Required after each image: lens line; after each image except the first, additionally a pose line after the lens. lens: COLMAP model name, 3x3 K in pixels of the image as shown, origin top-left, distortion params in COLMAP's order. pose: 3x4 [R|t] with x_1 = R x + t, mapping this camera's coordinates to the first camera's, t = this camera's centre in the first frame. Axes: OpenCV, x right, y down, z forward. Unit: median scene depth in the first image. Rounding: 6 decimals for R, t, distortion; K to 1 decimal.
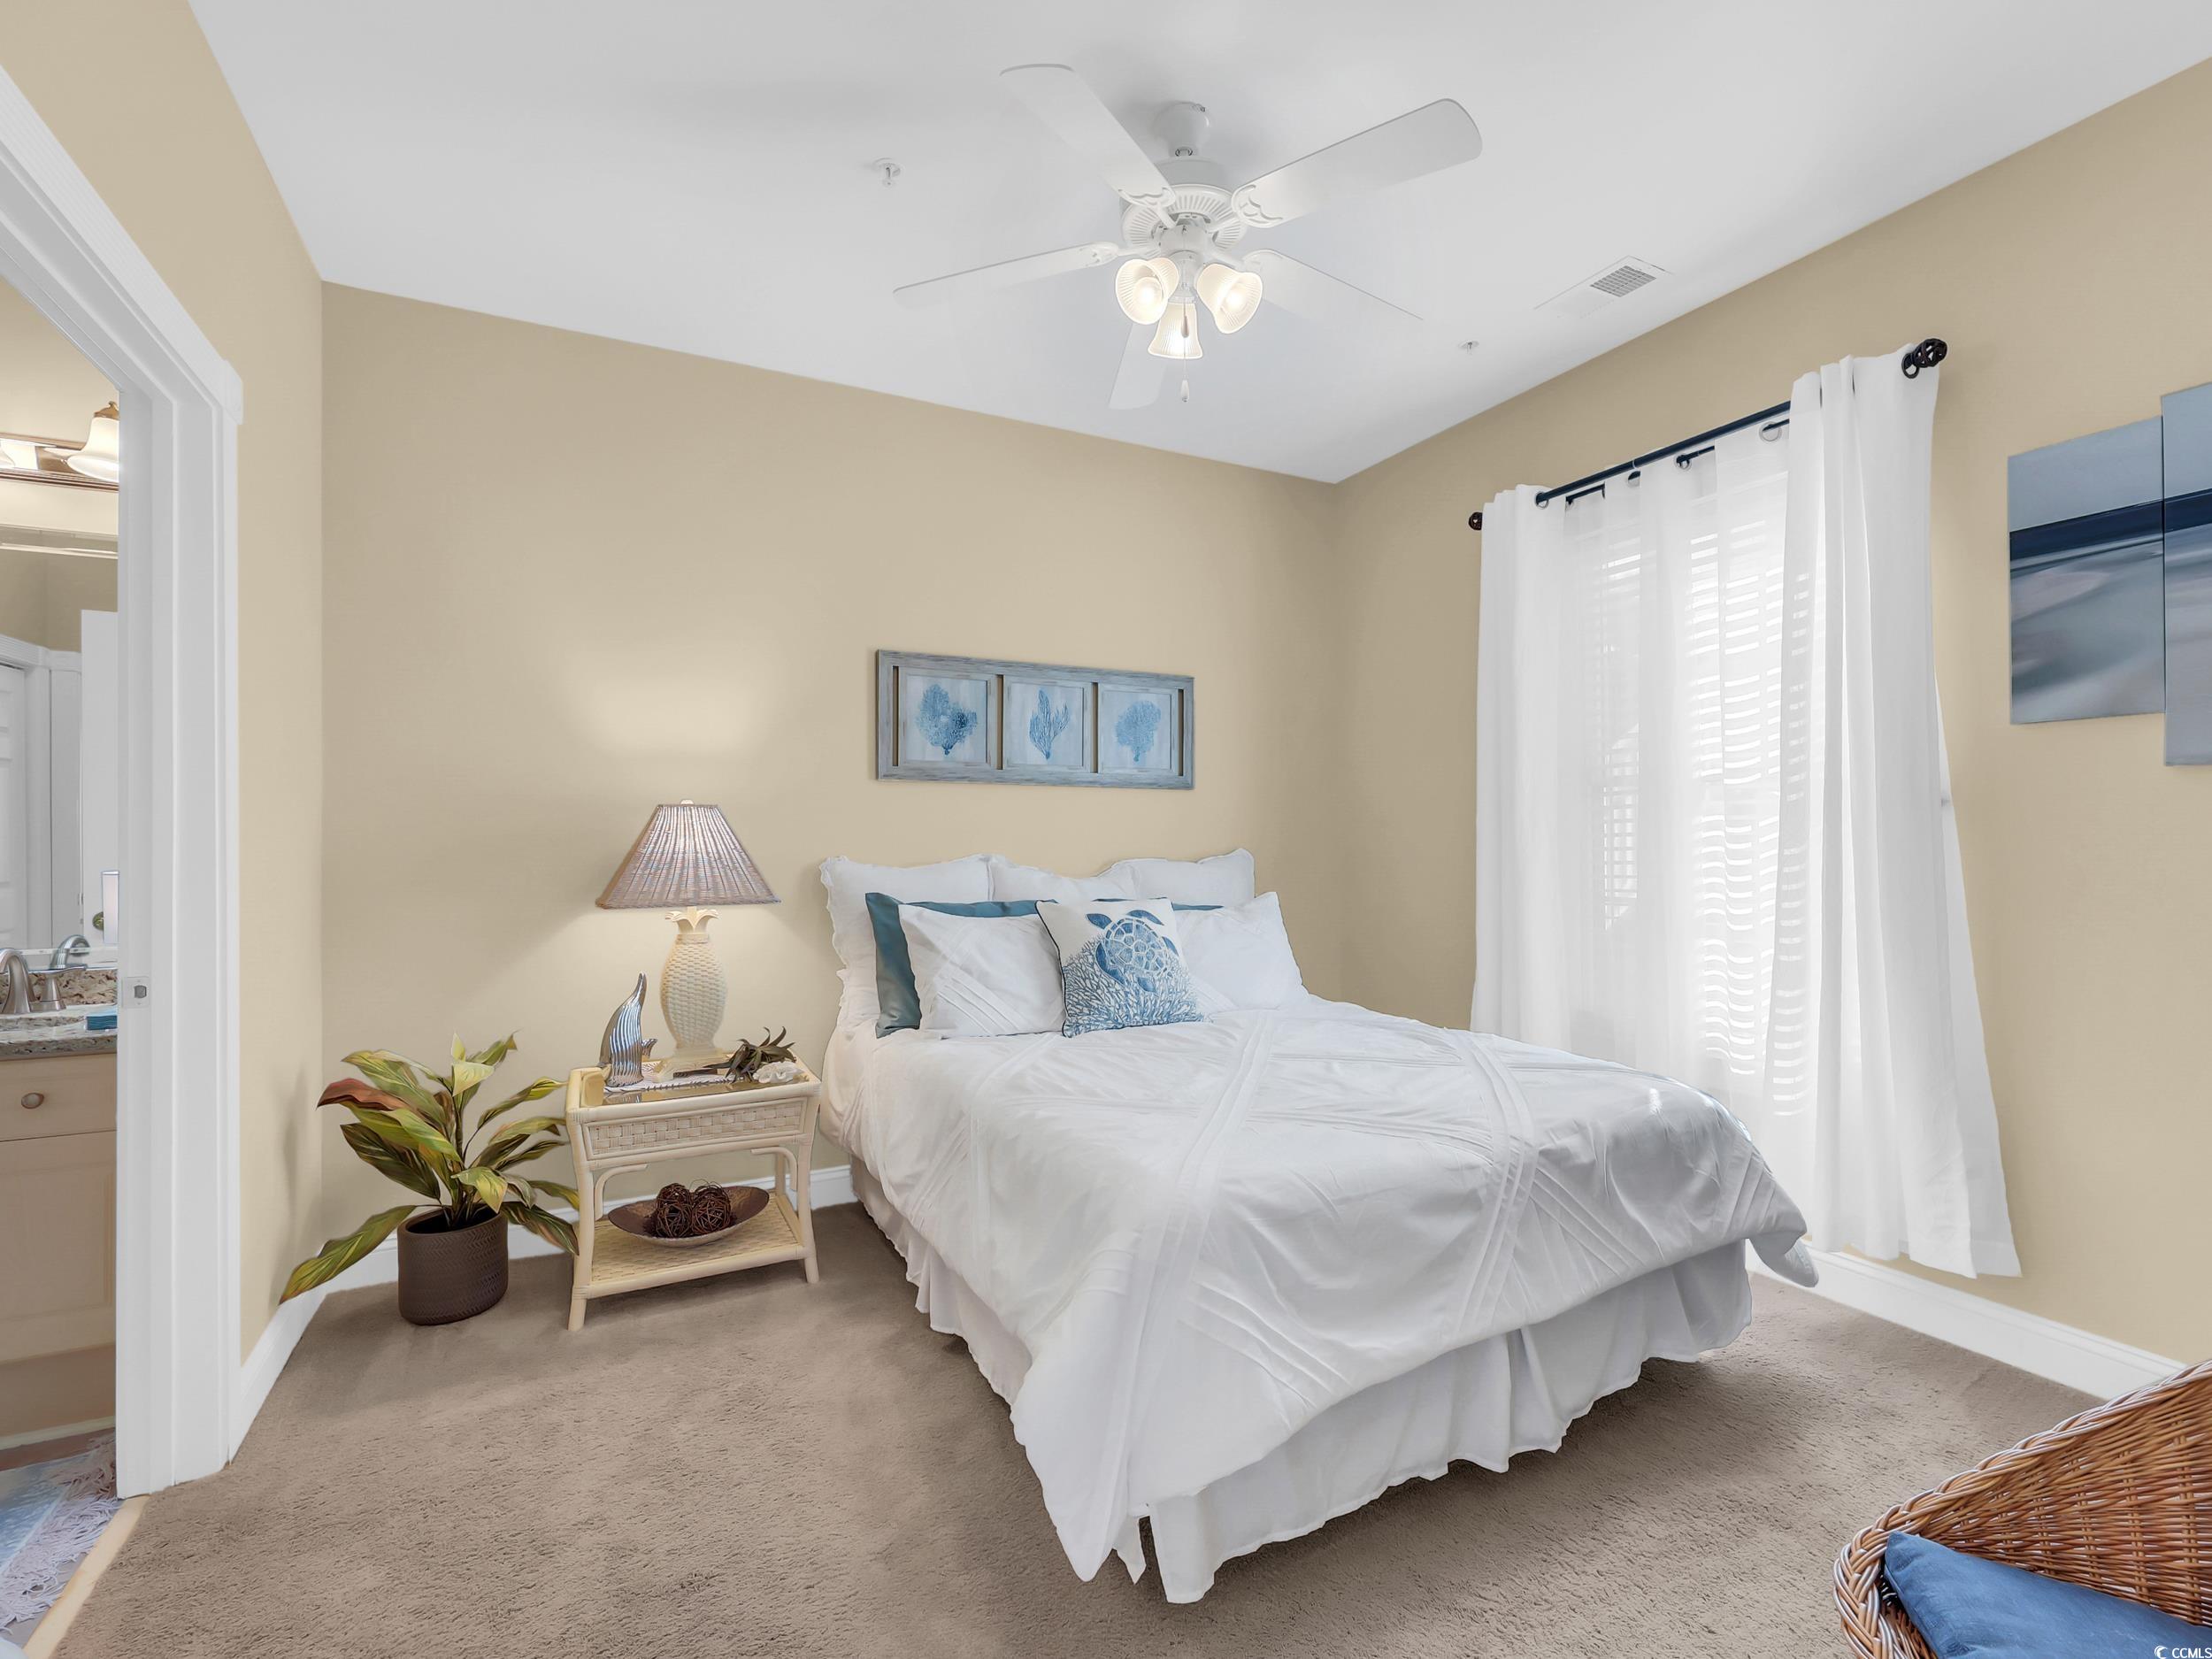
lens RADIAL K [[1007.5, 0, 1115.3], [0, 1007.5, 827.9], [0, 0, 1]] dist [0.000614, -0.000120]
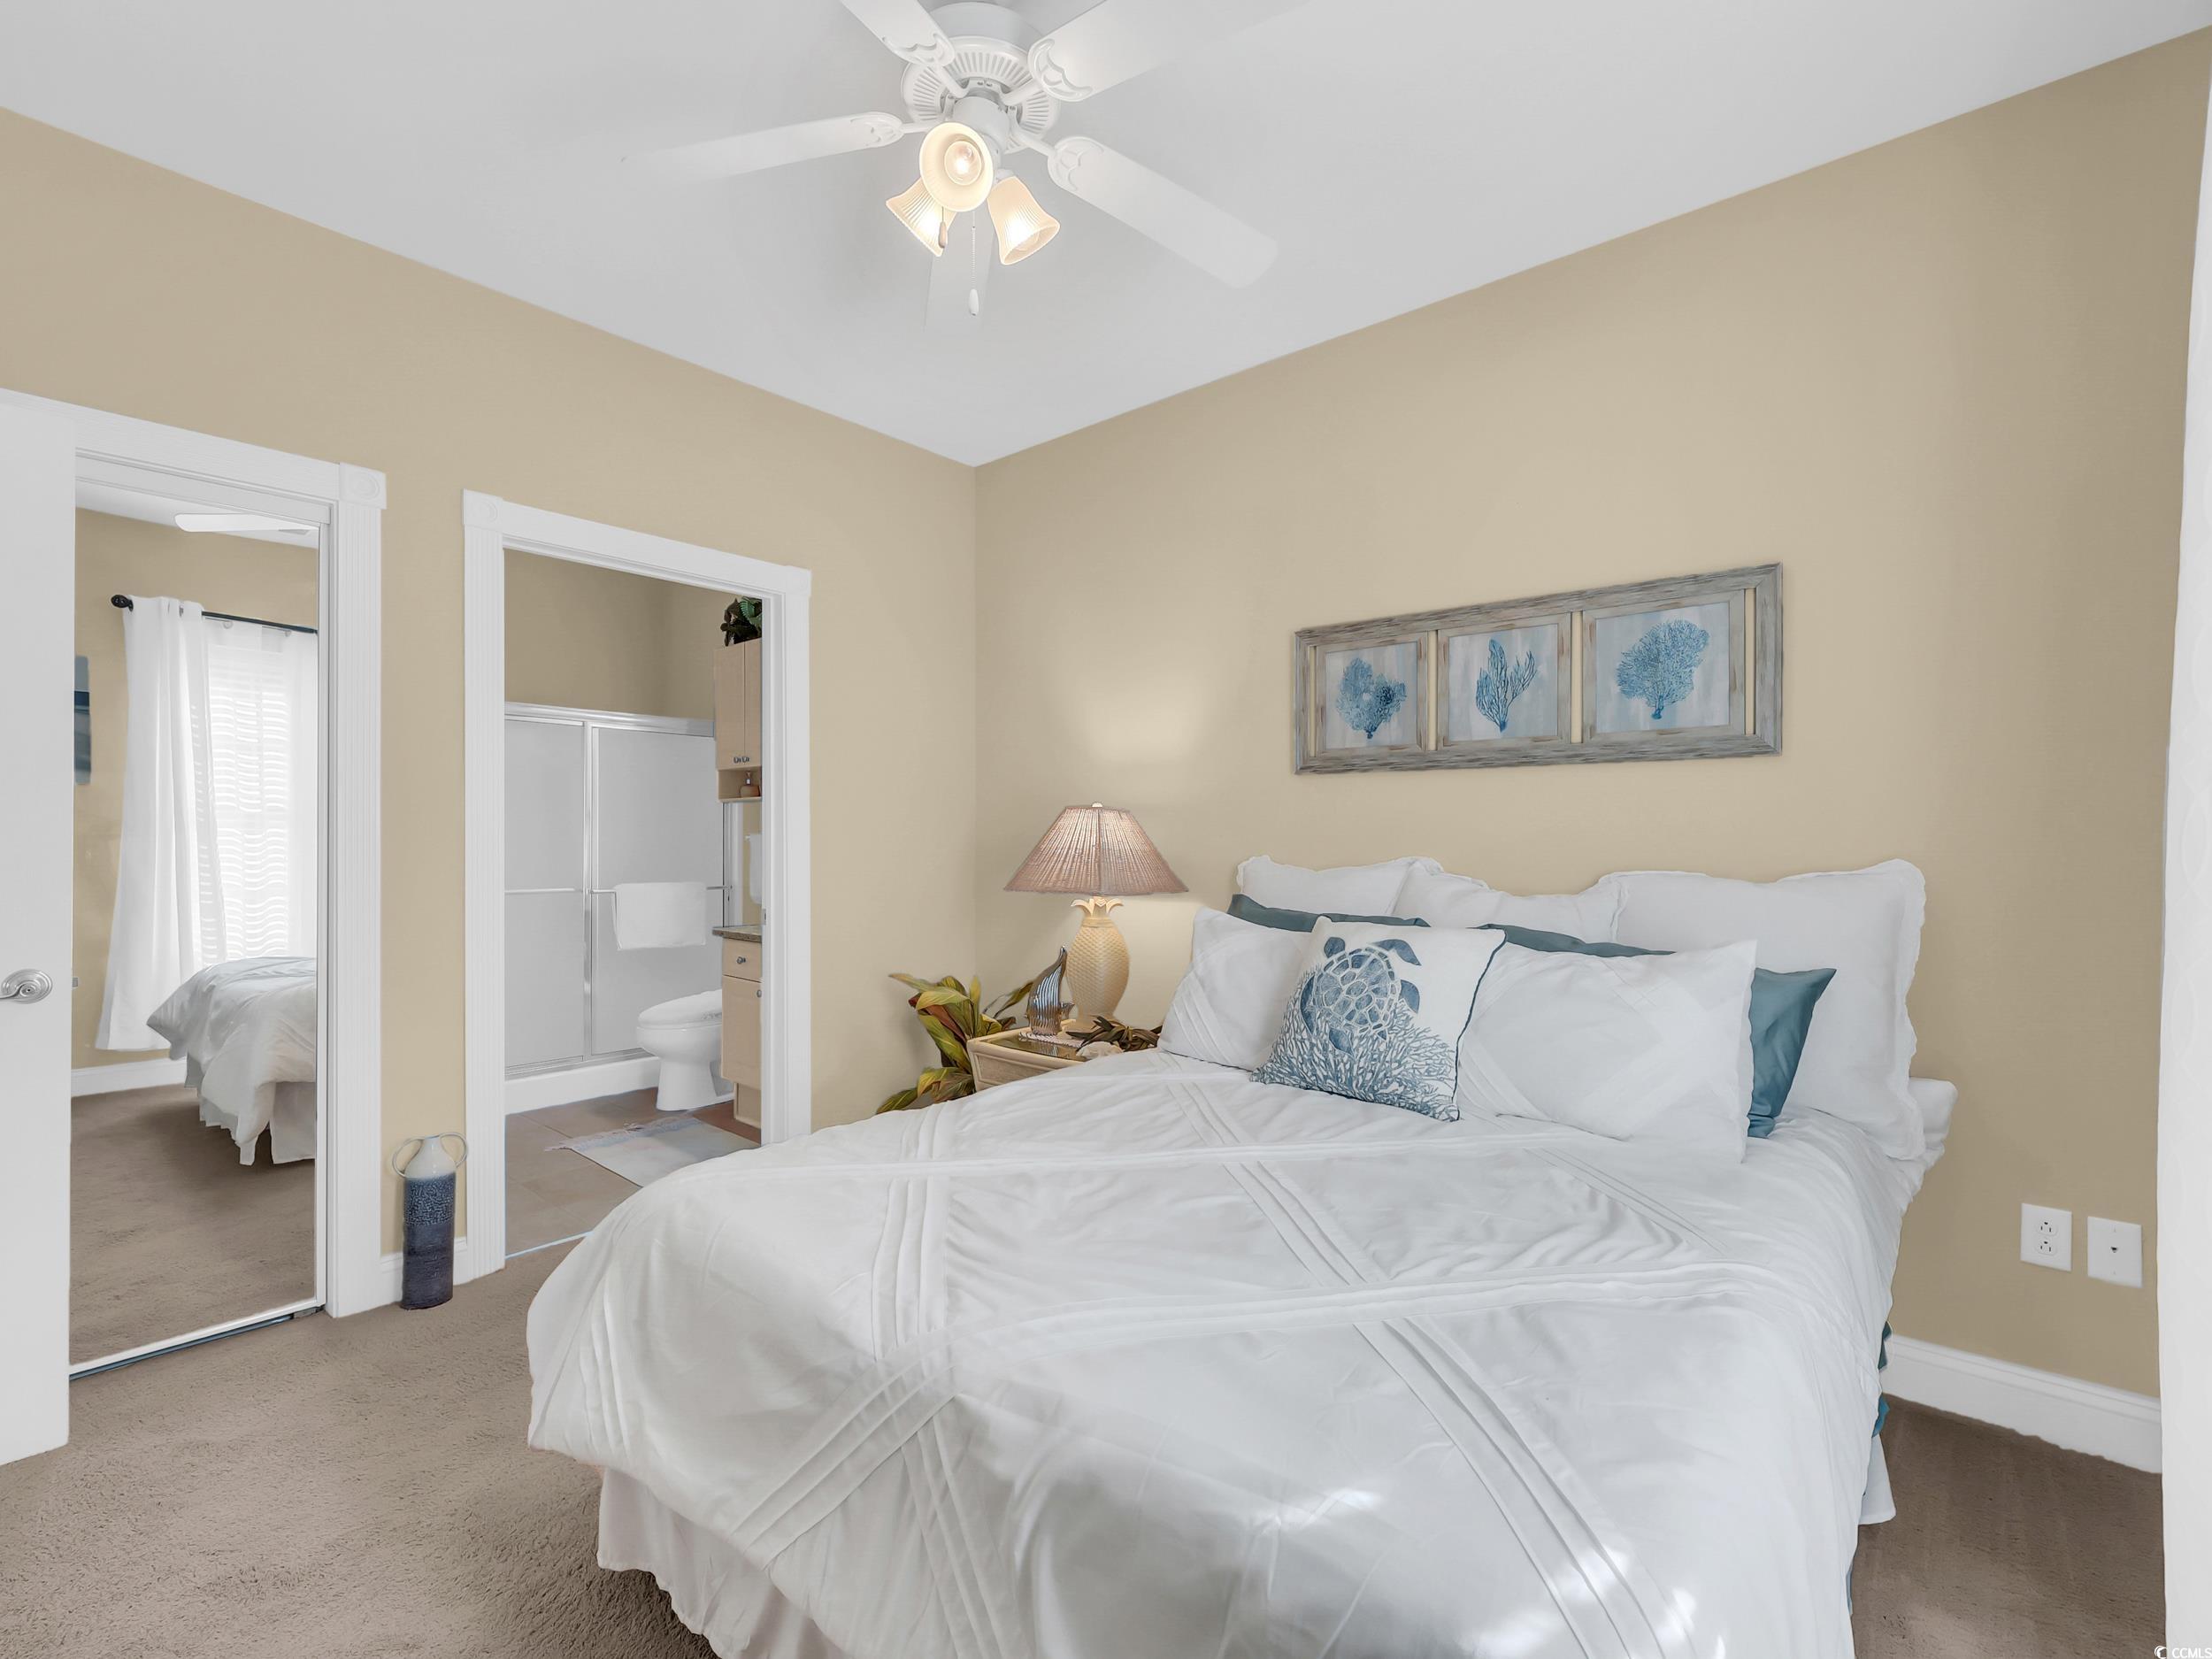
lens RADIAL K [[1007.5, 0, 1112.6], [0, 1007.5, 843.8], [0, 0, 1]] dist [0.000614, -0.000120]
pose [[0.365224, 0.011213, -0.930852, 0.547261], [0.007851, 0.999855, 0.015125, 0.001039], [0.930887, -0.012832, 0.365083, 0.492672]]
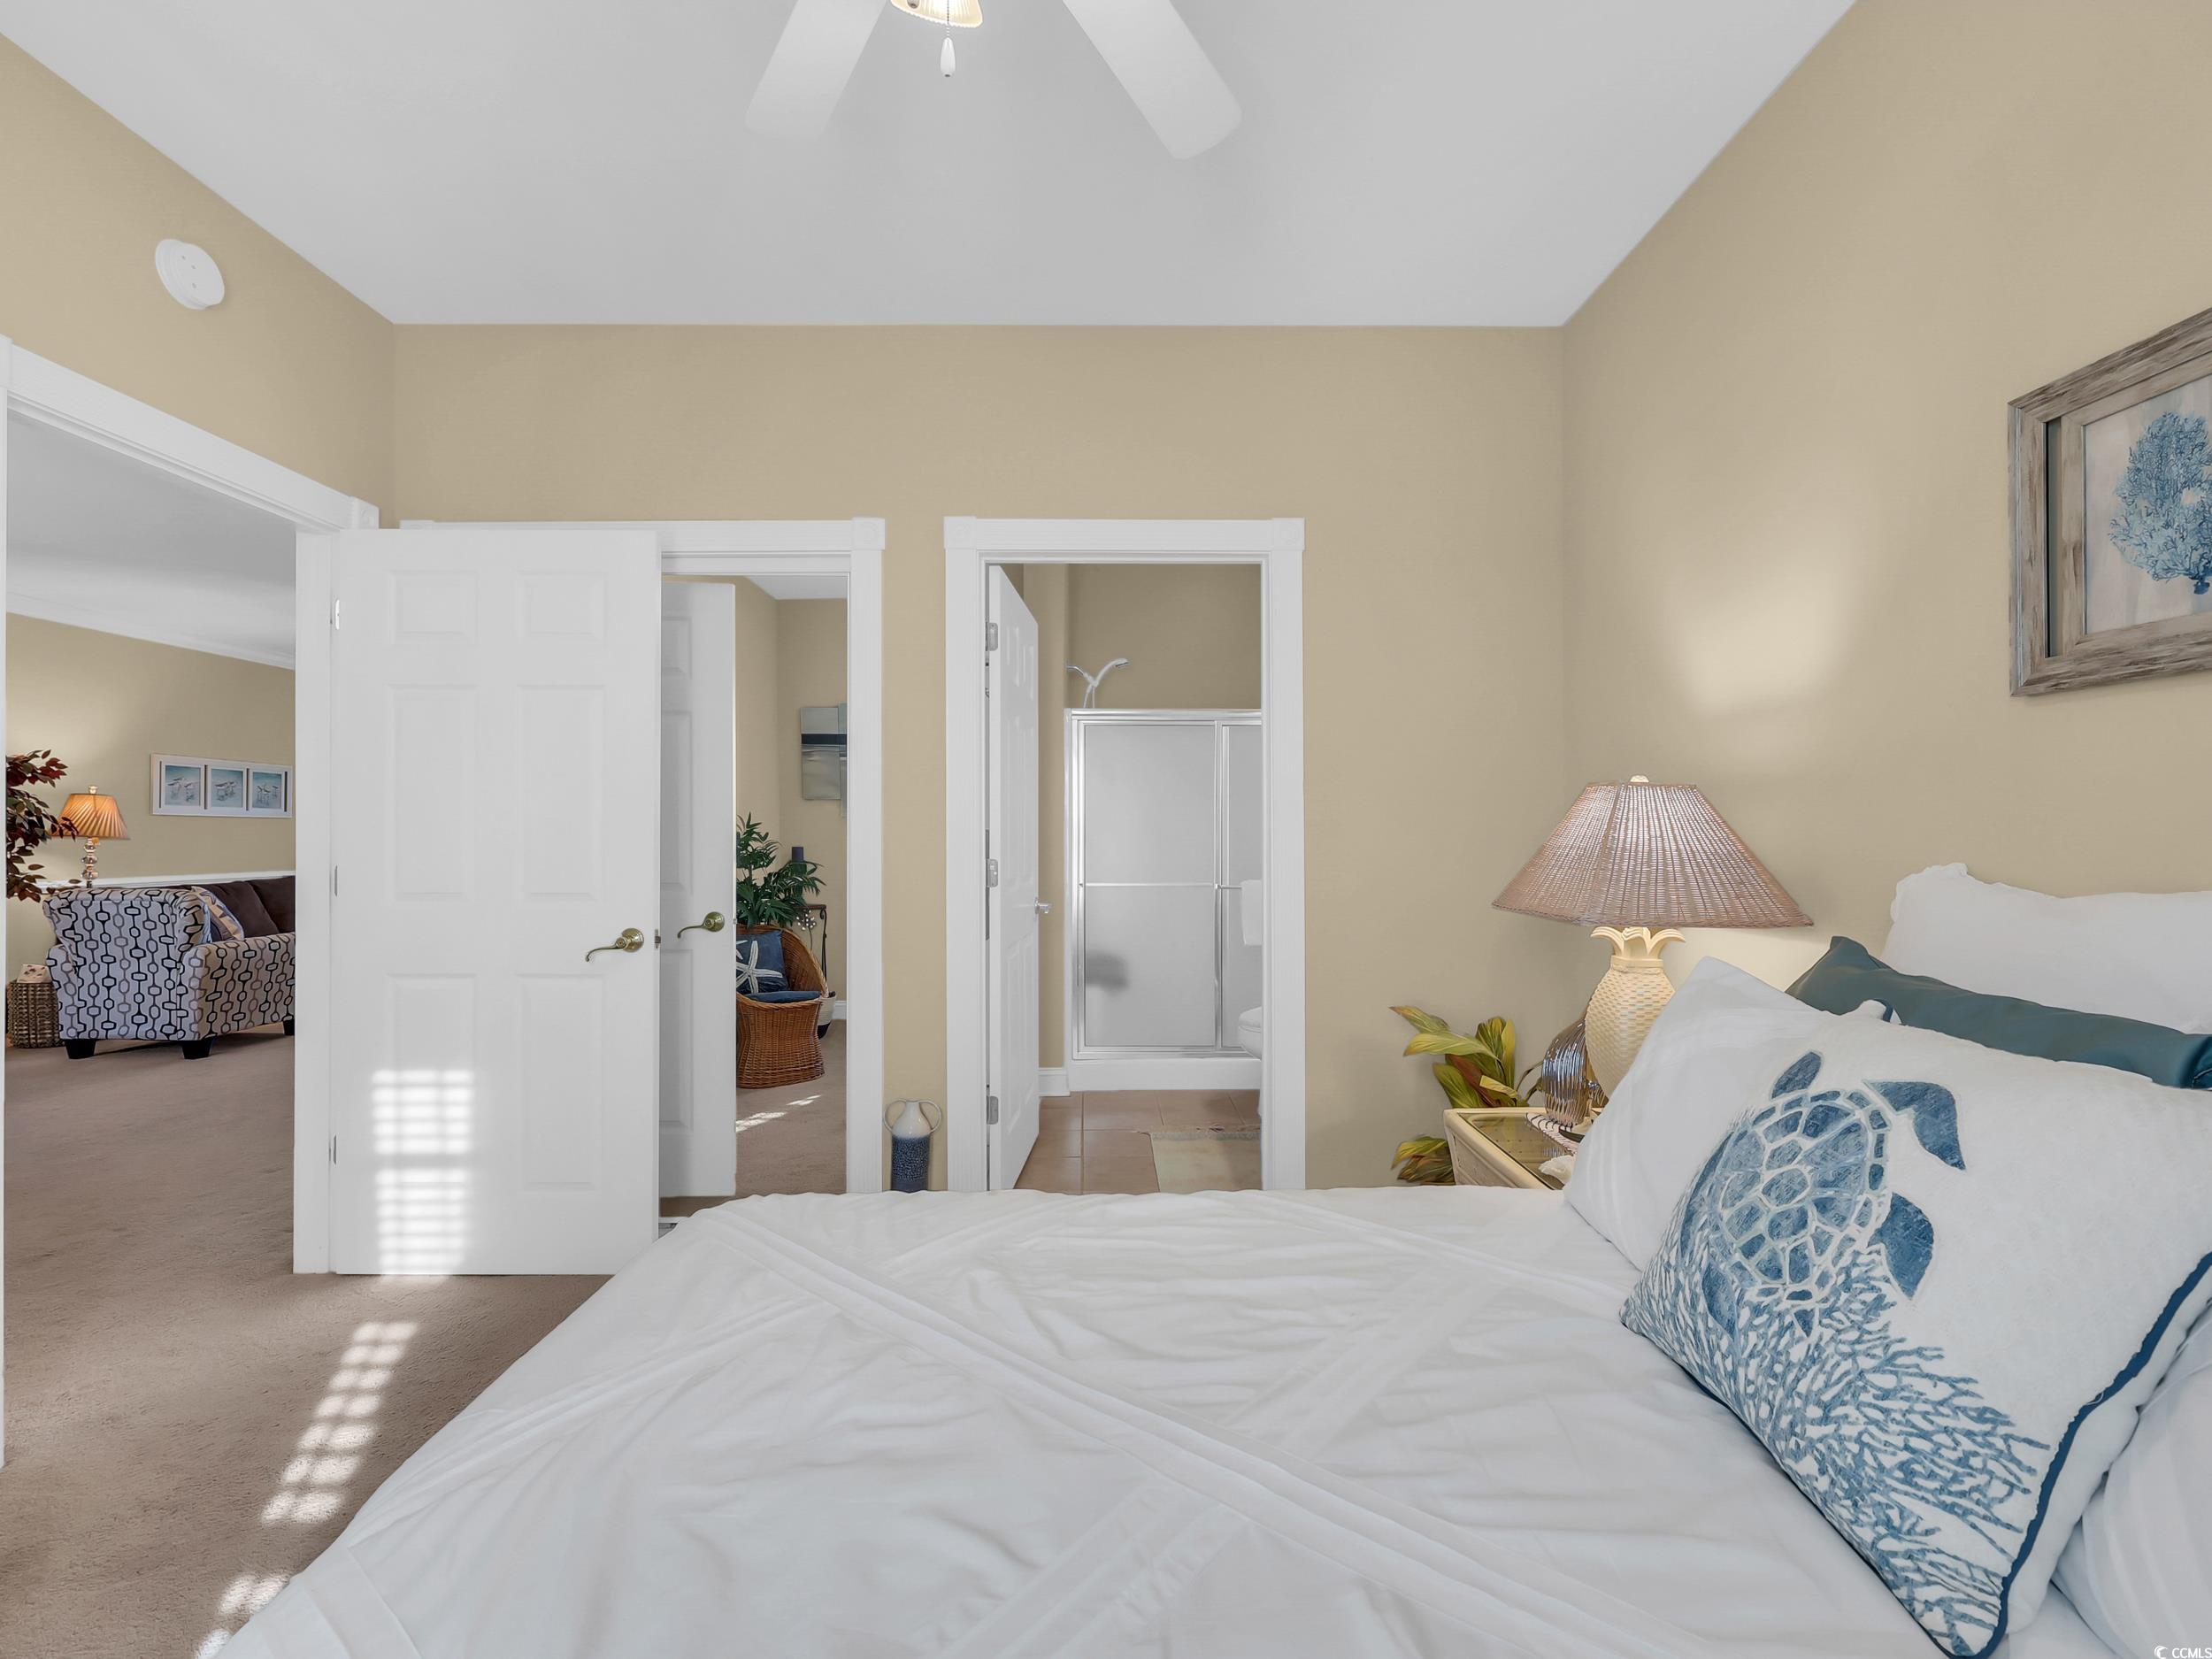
lens RADIAL K [[1007.5, 0, 1106.2], [0, 1007.5, 839.5], [0, 0, 1]] dist [0.000614, -0.000120]
pose [[-0.461736, 0.009754, -0.886964, 0.334815], [0.014094, 0.999894, 0.003659, 0.007933], [0.886906, -0.010811, -0.461824, 0.825852]]
